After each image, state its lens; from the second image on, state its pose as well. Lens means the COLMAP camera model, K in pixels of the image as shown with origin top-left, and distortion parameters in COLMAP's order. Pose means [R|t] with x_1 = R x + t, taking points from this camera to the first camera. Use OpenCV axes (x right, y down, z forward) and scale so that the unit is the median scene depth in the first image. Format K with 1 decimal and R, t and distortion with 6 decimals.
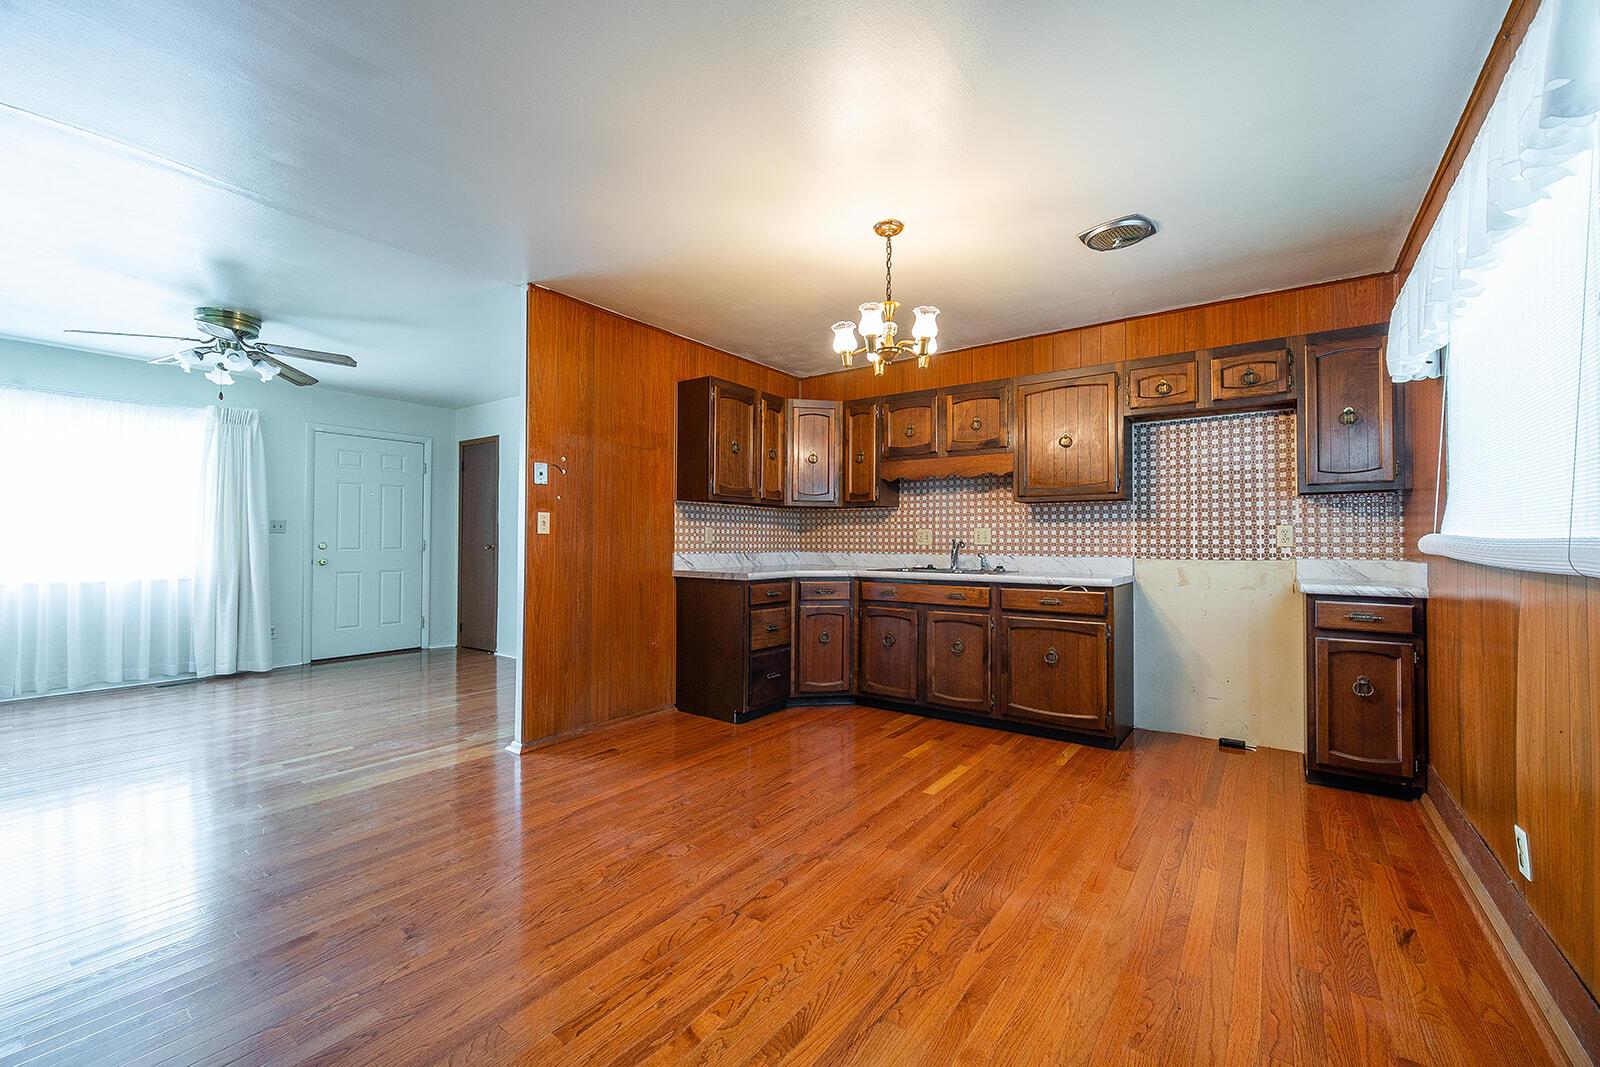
lens RADIAL K [[644.9, 0, 801.4], [0, 644.9, 527.8], [0, 0, 1]] dist [-0.000308, -0.000317]
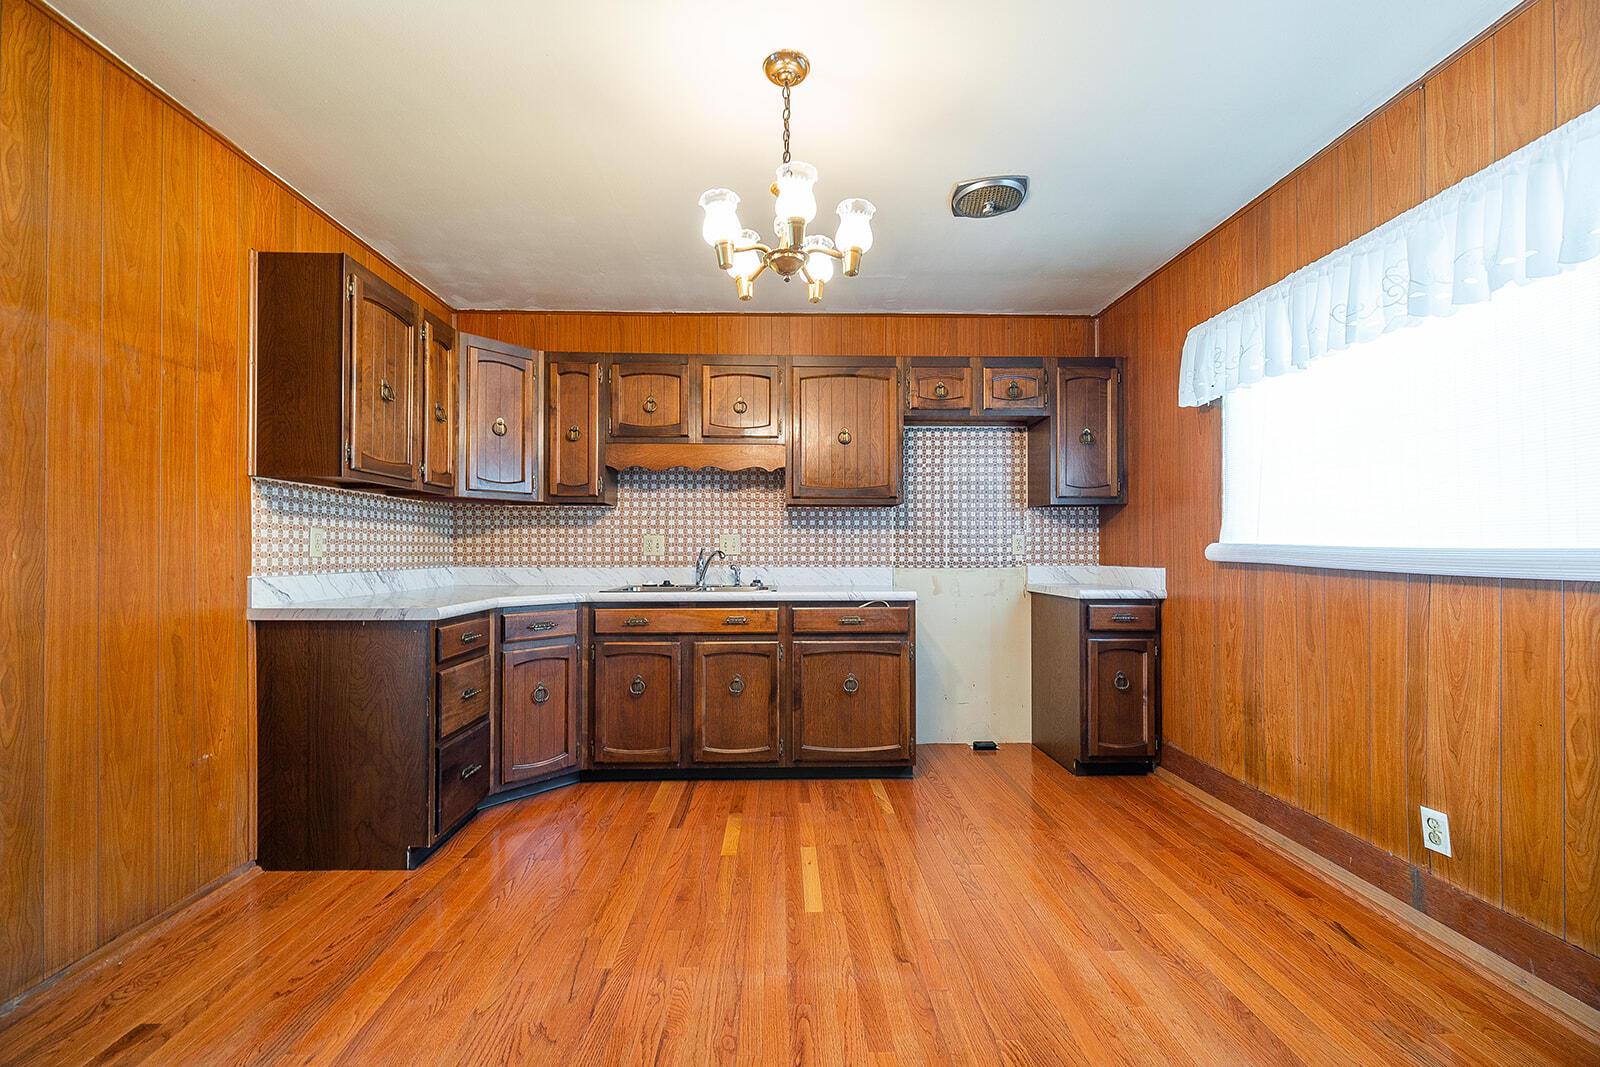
lens RADIAL K [[643.3, 0, 797.3], [0, 643.3, 546.6], [0, 0, 1]] dist [-0.001654, -0.000659]
pose [[0.792389, -0.001251, 0.610015, -0.164399], [-0.009314, 0.999857, 0.014149, 0.003691], [-0.609945, -0.016893, 0.792264, 0.312575]]
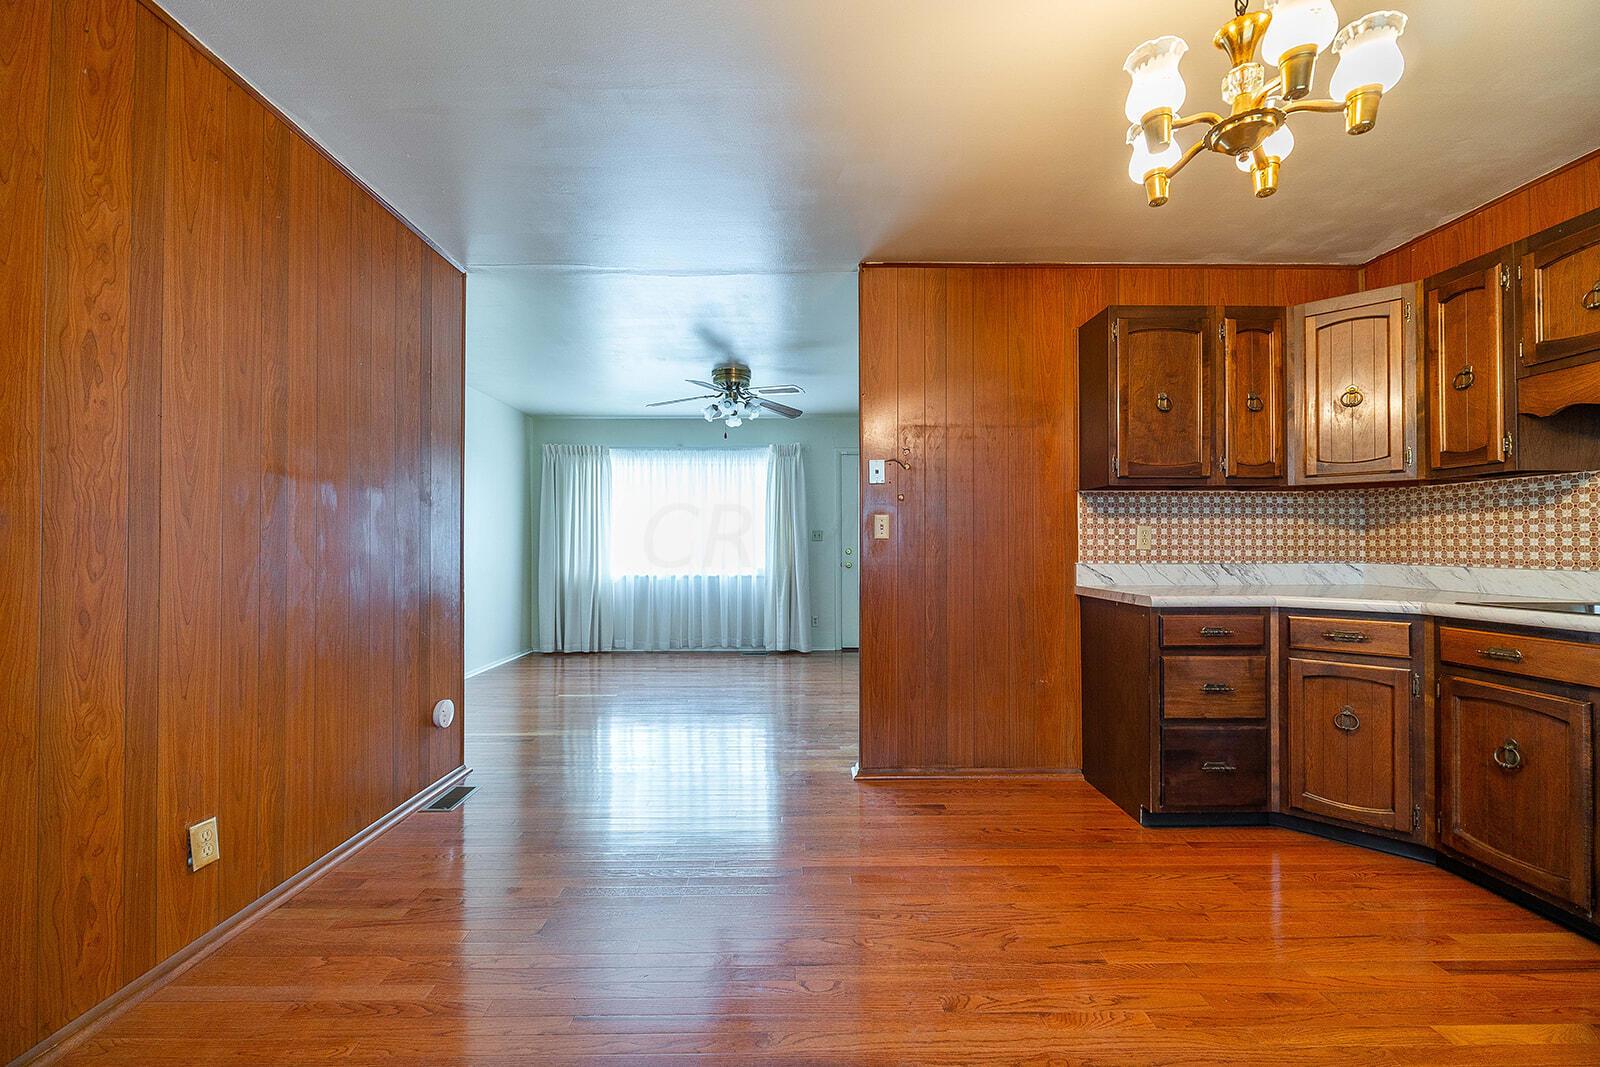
lens RADIAL K [[646.3, 0, 794.5], [0, 646.3, 538.9], [0, 0, 1]] dist [-0.002397, -0.000461]
pose [[0.596490, -0.013837, -0.802501, 0.201488], [0.020923, 0.999780, -0.001687, 0.006858], [0.802348, -0.015784, 0.596648, 0.306042]]
